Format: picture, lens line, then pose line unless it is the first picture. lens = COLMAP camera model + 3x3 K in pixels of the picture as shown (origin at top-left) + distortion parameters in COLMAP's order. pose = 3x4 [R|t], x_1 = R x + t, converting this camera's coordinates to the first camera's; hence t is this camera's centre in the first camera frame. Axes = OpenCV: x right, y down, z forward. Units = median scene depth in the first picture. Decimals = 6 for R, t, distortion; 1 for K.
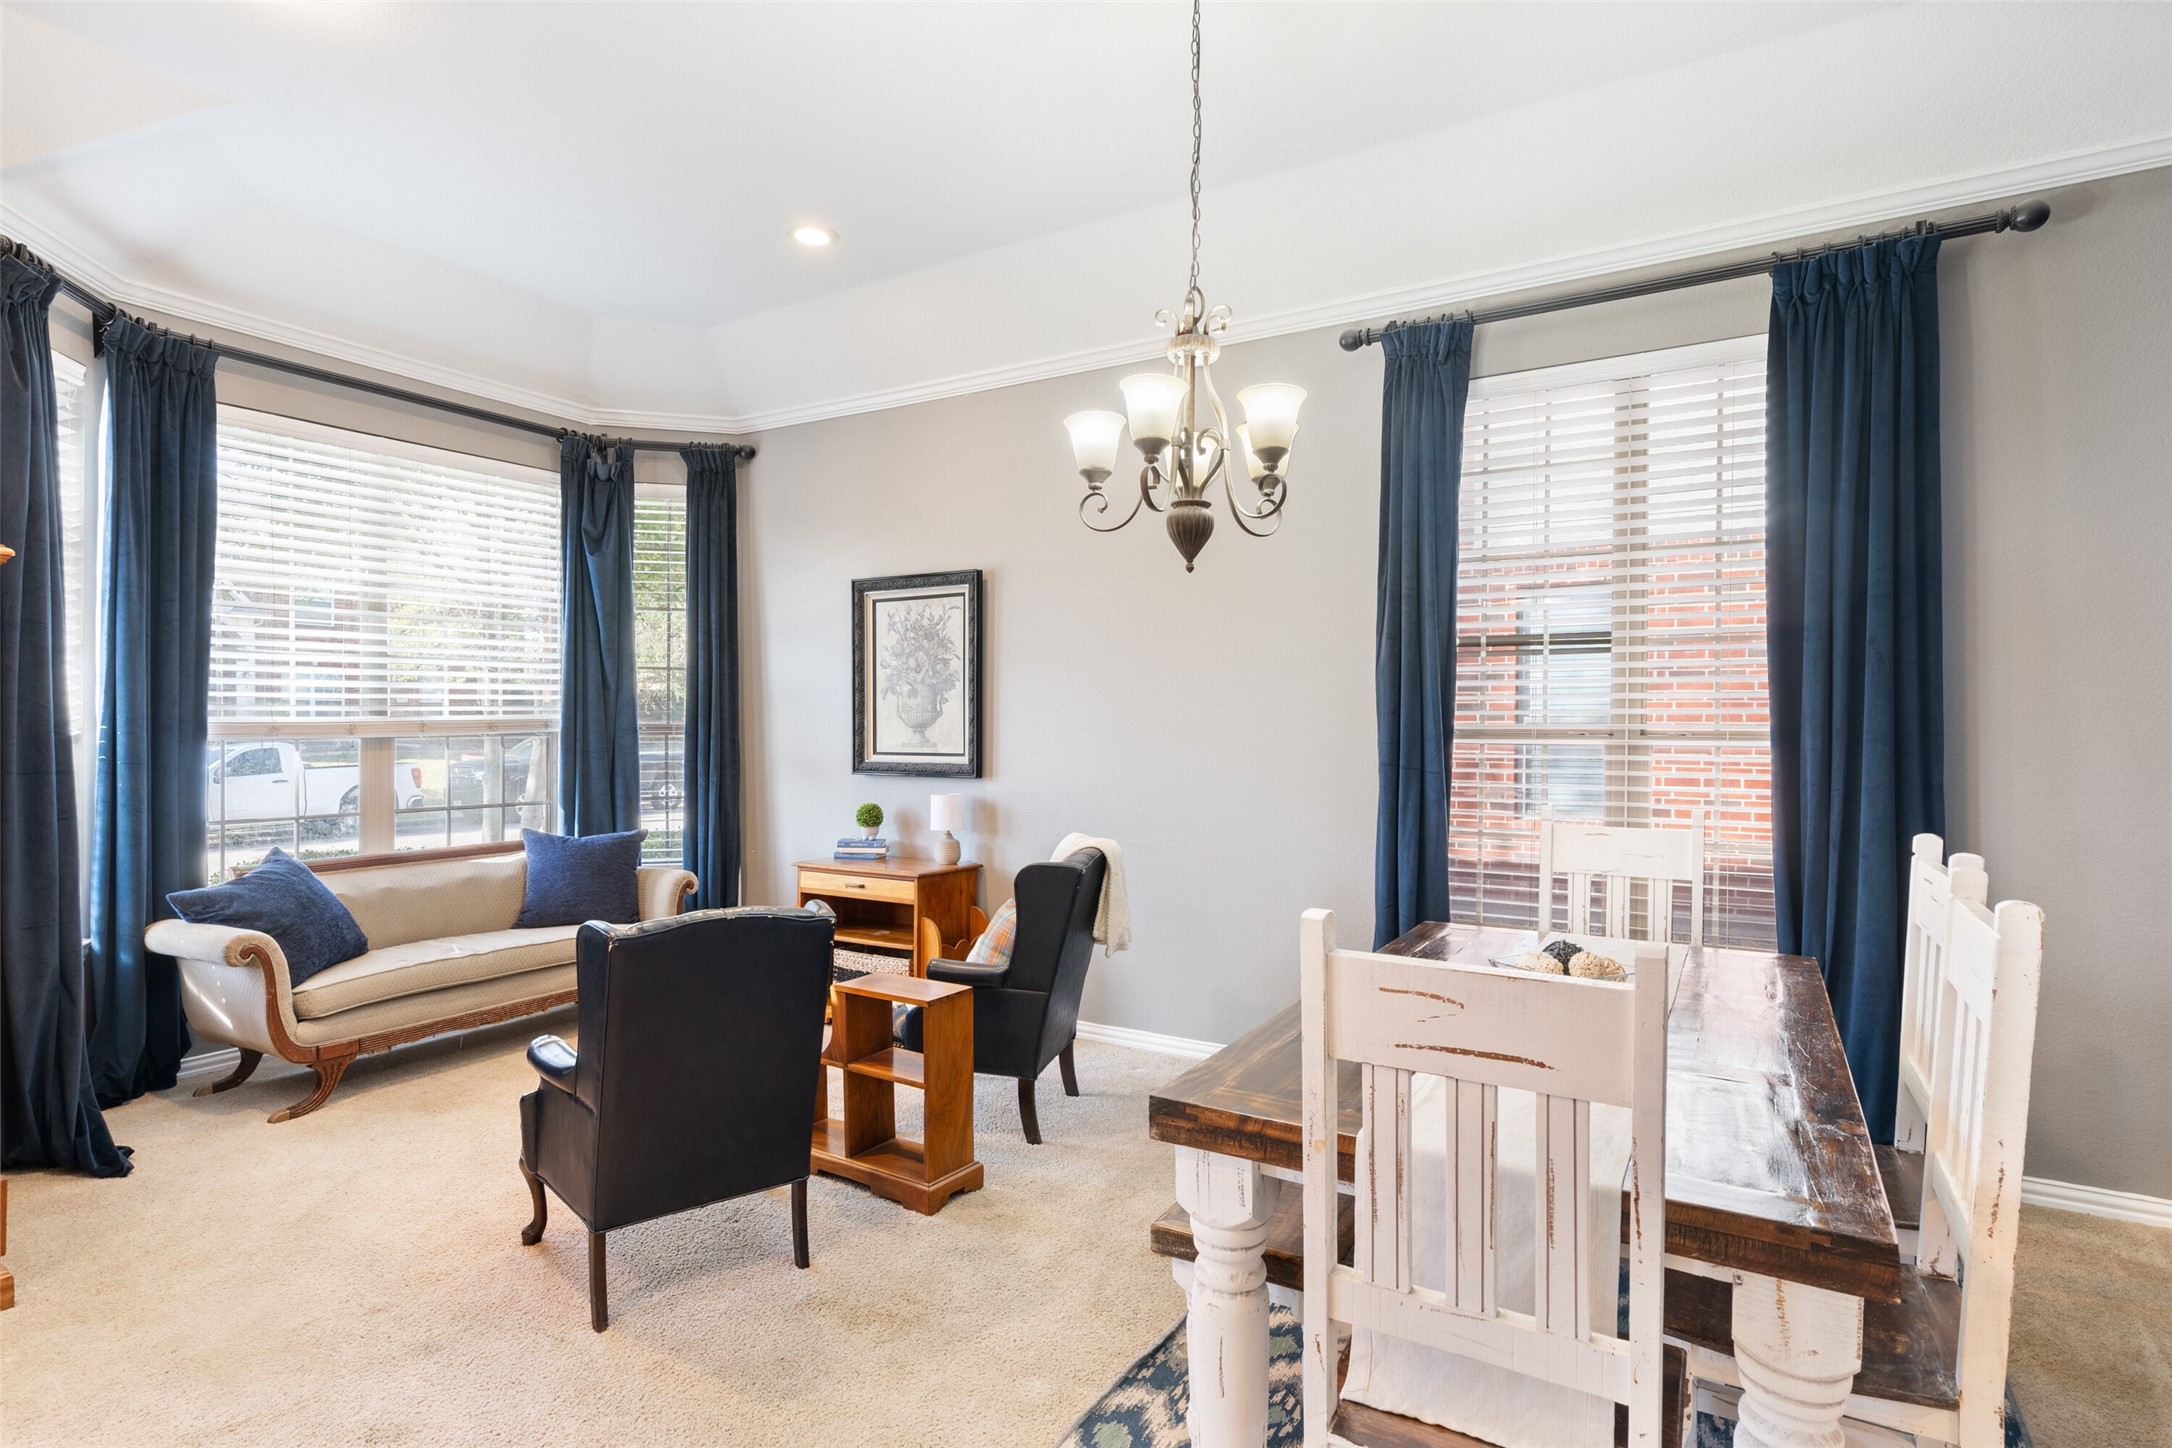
lens RADIAL K [[1093.2, 0, 1093.8], [0, 1093.2, 734.5], [0, 0, 1]] dist [-0.002624, -0.000586]
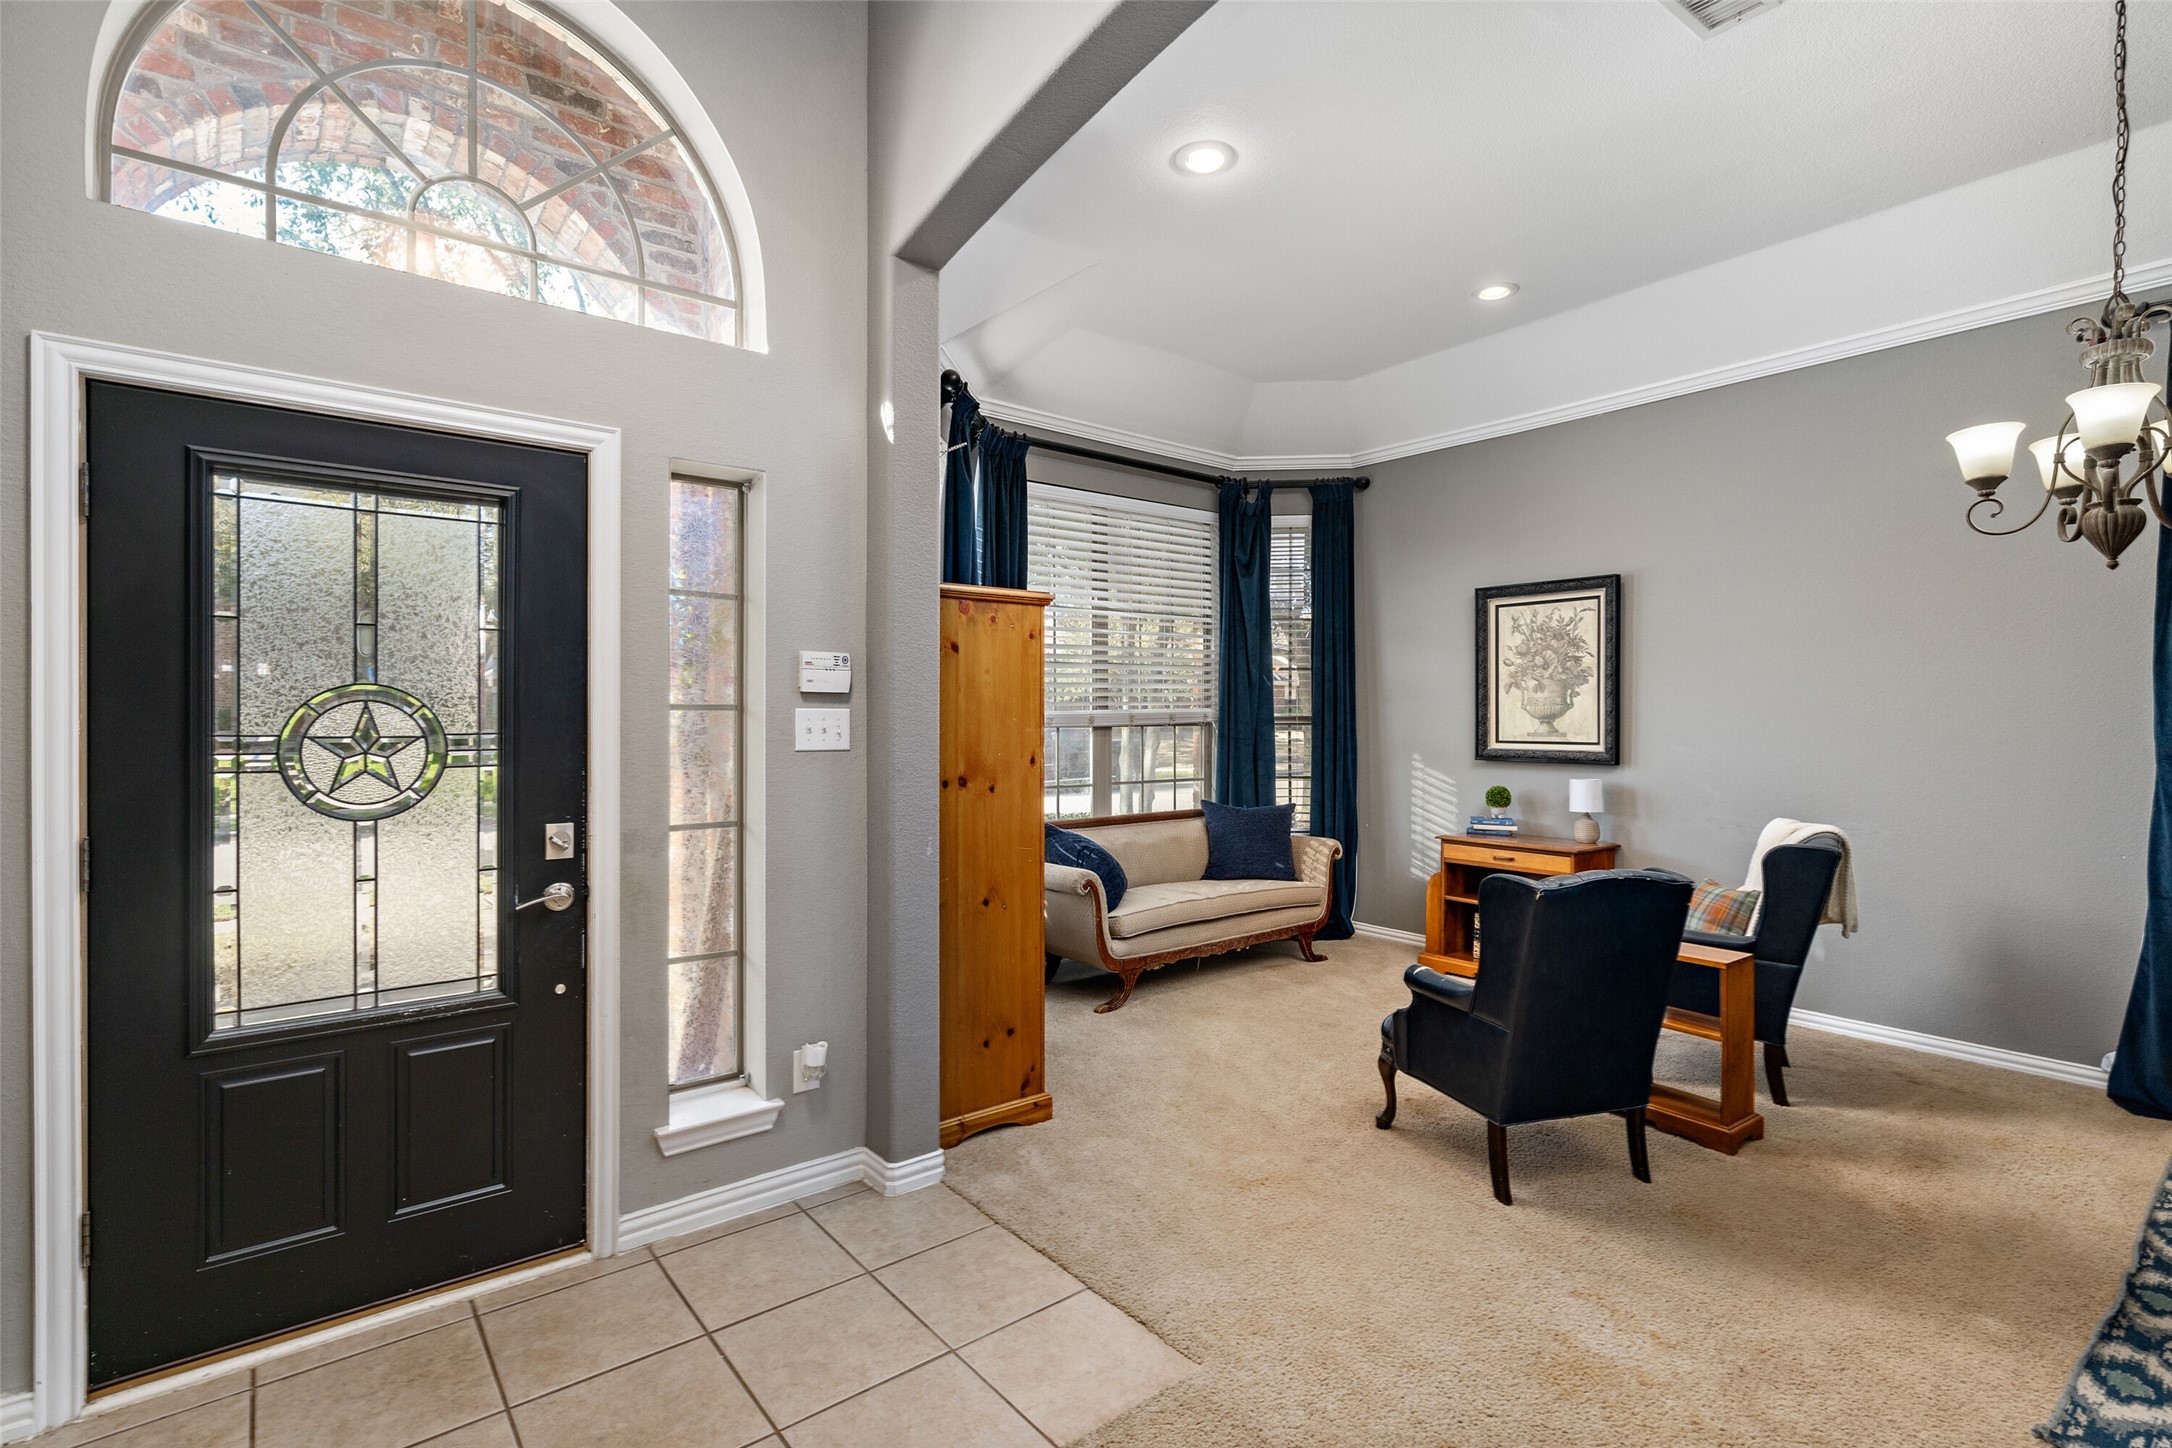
lens RADIAL K [[995.3, 0, 1080.2], [0, 995.3, 721.9], [0, 0, 1]] dist [-0.002277, 0.001765]
pose [[0.935529, 0.001318, -0.353247, -0.251480], [-0.002413, 0.999994, -0.002658, 0.000617], [0.353242, 0.003339, 0.935526, -0.115110]]
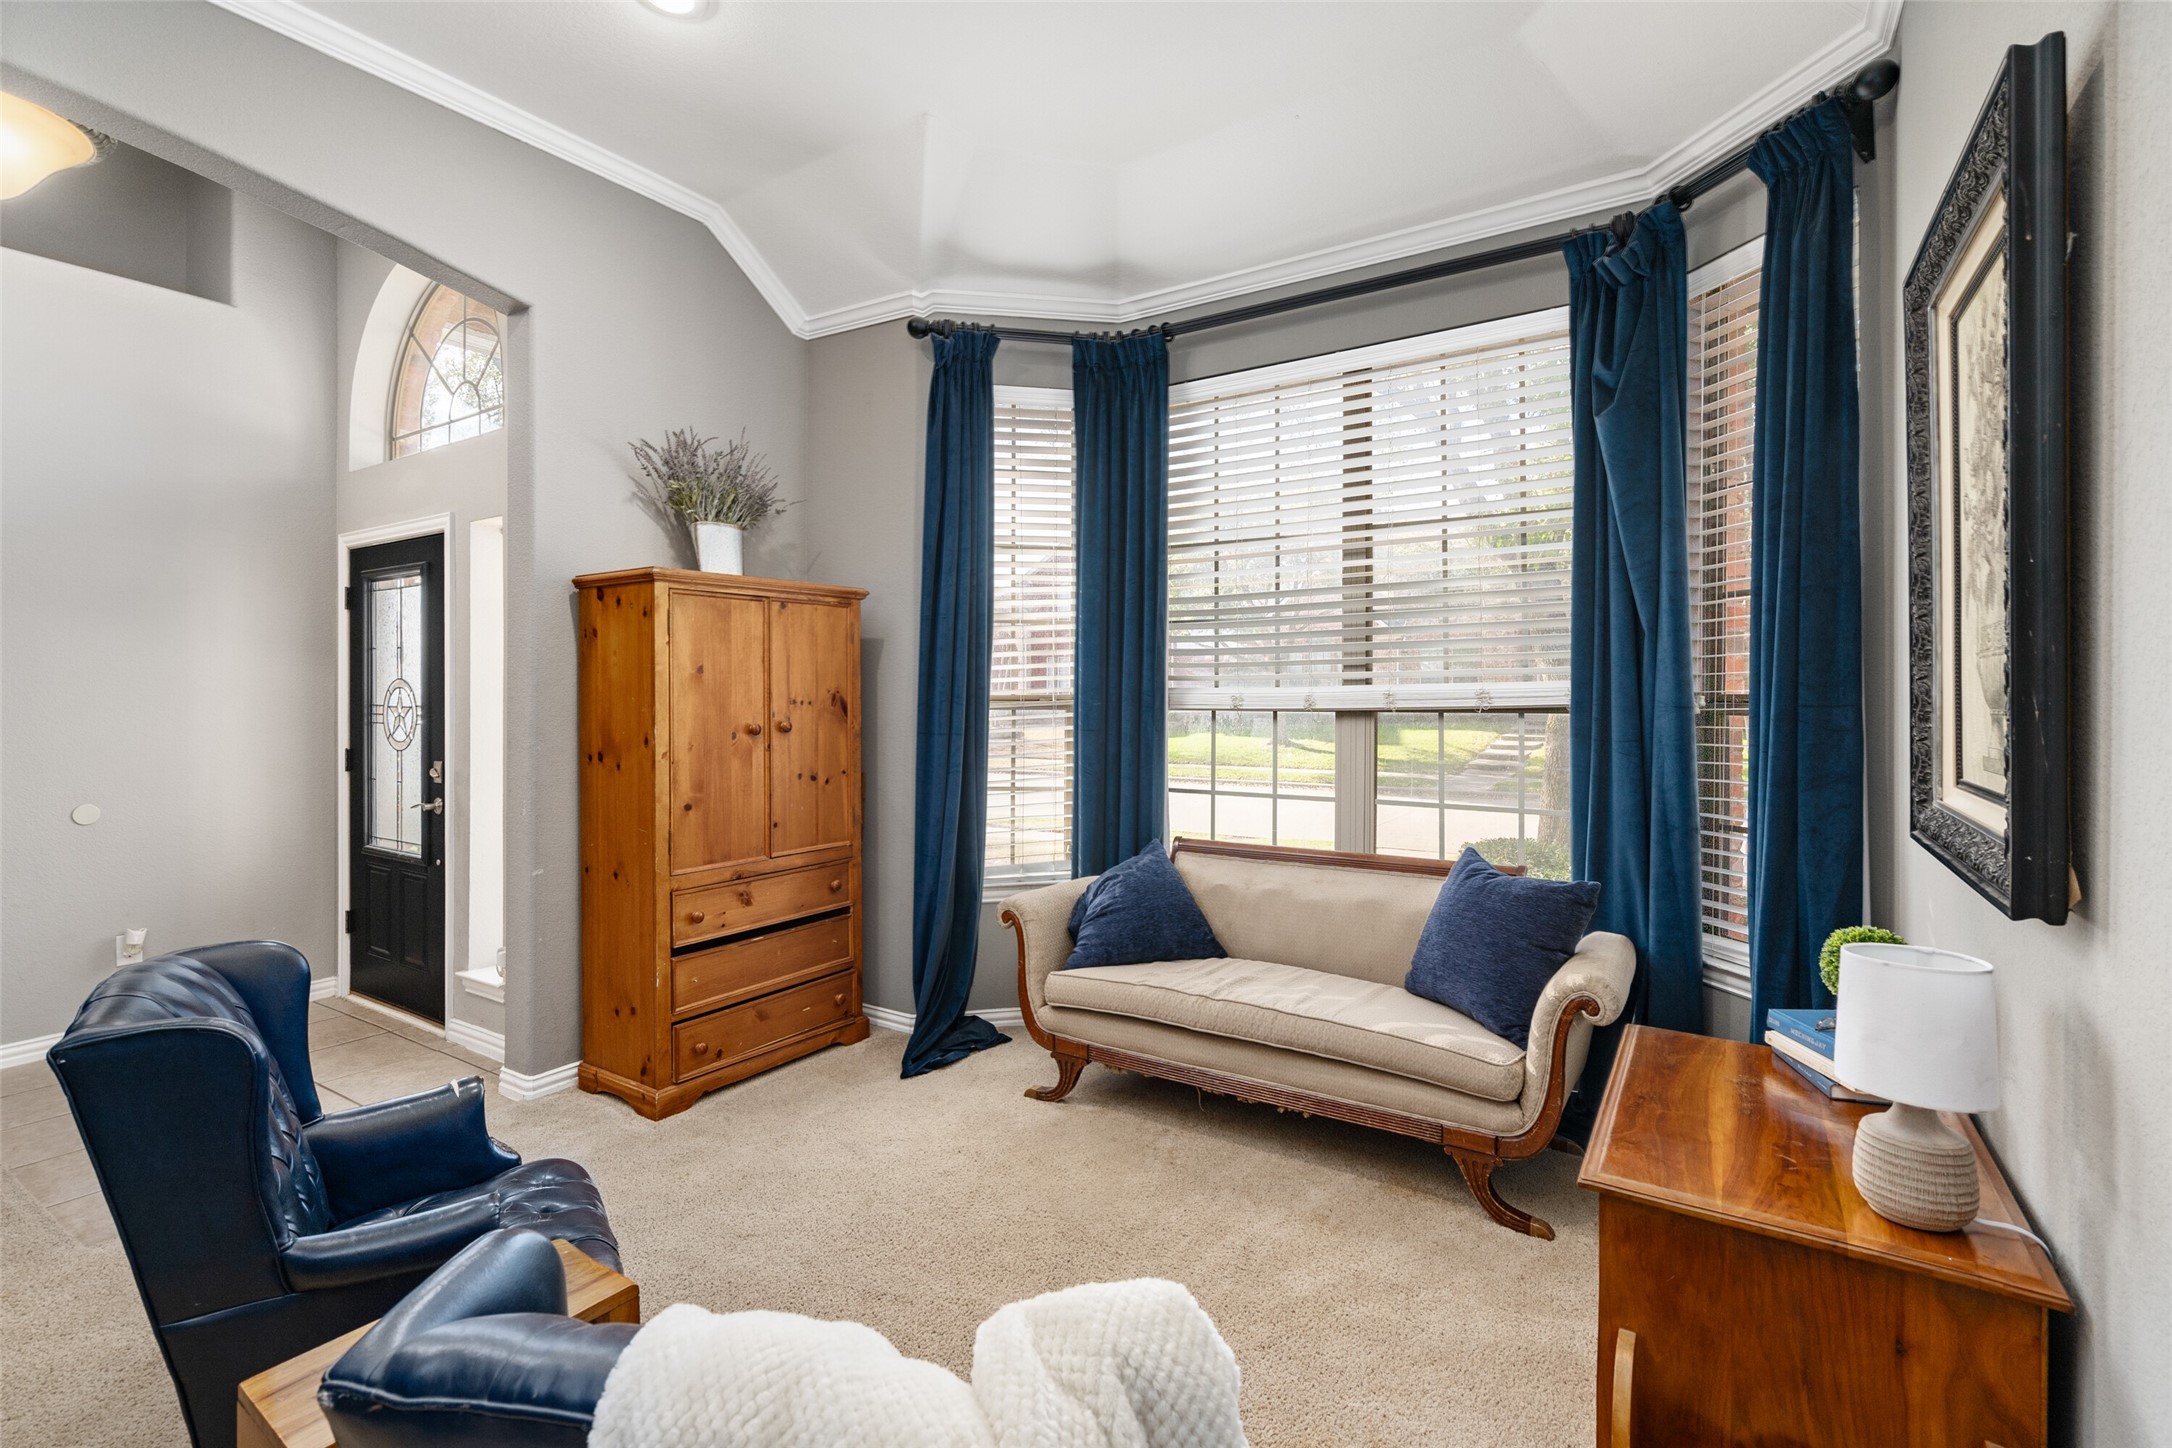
lens RADIAL K [[1000.9, 0, 1083.5], [0, 1000.9, 687.3], [0, 0, 1]] dist [-0.000546, 0.000345]
pose [[-0.037149, -0.004952, -0.999297, 0.119865], [-0.007829, 0.999958, -0.004664, -0.009517], [0.999279, 0.007650, -0.037186, 0.792588]]
